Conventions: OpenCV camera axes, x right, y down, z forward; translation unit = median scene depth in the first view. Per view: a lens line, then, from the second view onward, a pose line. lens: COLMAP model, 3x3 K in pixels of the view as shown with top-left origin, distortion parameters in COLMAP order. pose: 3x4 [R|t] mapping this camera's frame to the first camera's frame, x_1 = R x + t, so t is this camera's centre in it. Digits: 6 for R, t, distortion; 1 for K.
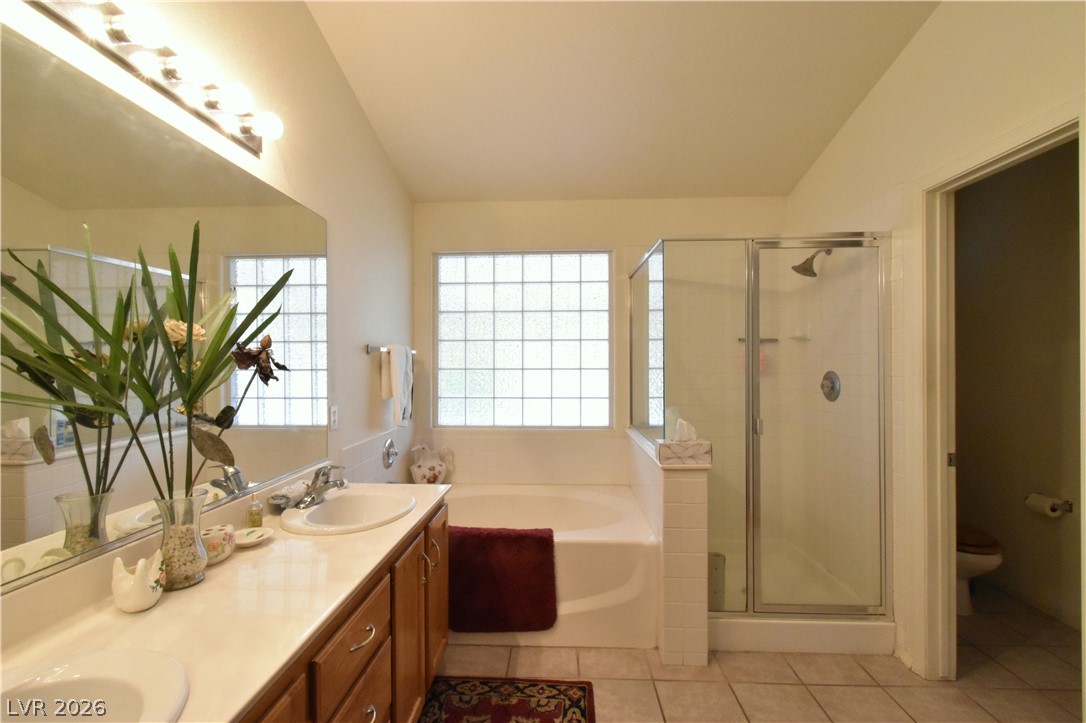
lens RADIAL K [[484.3, 0, 542.4], [0, 484.3, 364.3], [0, 0, 1]] dist [0.001325, -0.000699]
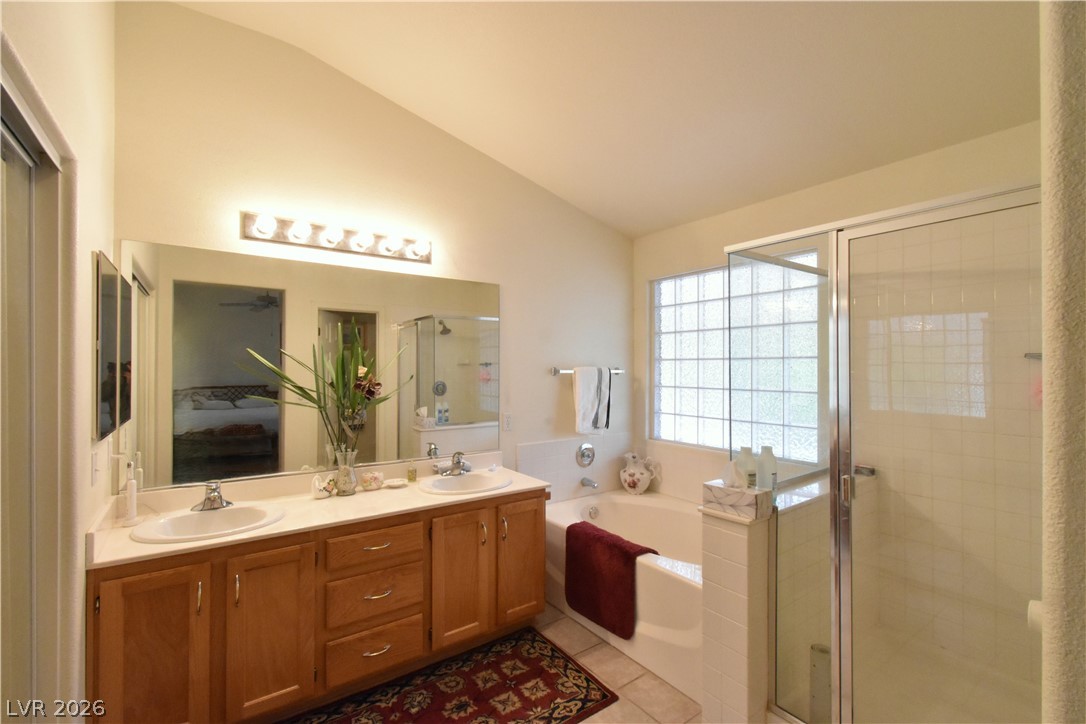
lens RADIAL K [[481.2, 0, 539.8], [0, 481.2, 364.3], [0, 0, 1]] dist [0.002179, -0.000457]
pose [[0.613702, -0.000280, -0.789537, 0.719453], [-0.003889, 0.999987, -0.003378, -0.051196], [0.789528, 0.005144, 0.613693, 0.198036]]
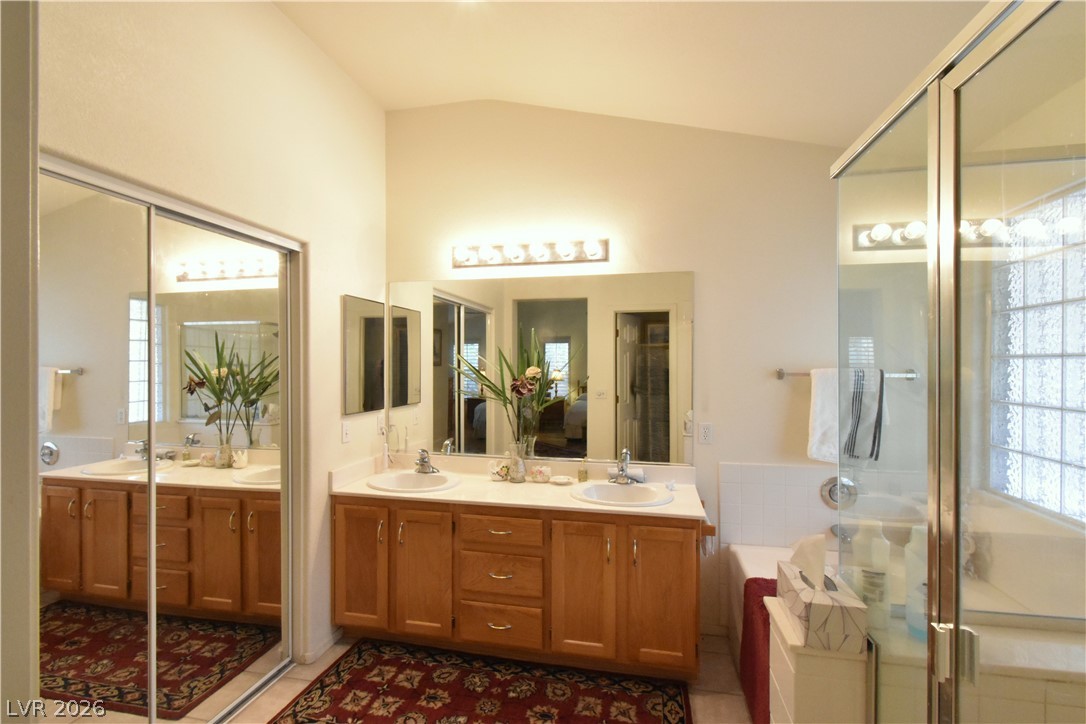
lens RADIAL K [[481.2, 0, 539.8], [0, 481.2, 364.3], [0, 0, 1]] dist [0.002179, -0.000457]
pose [[-0.180473, 0.004028, -0.983572, 0.785966], [0.000818, 0.999992, 0.003945, -0.062387], [0.983580, -0.000093, -0.180475, 0.785147]]
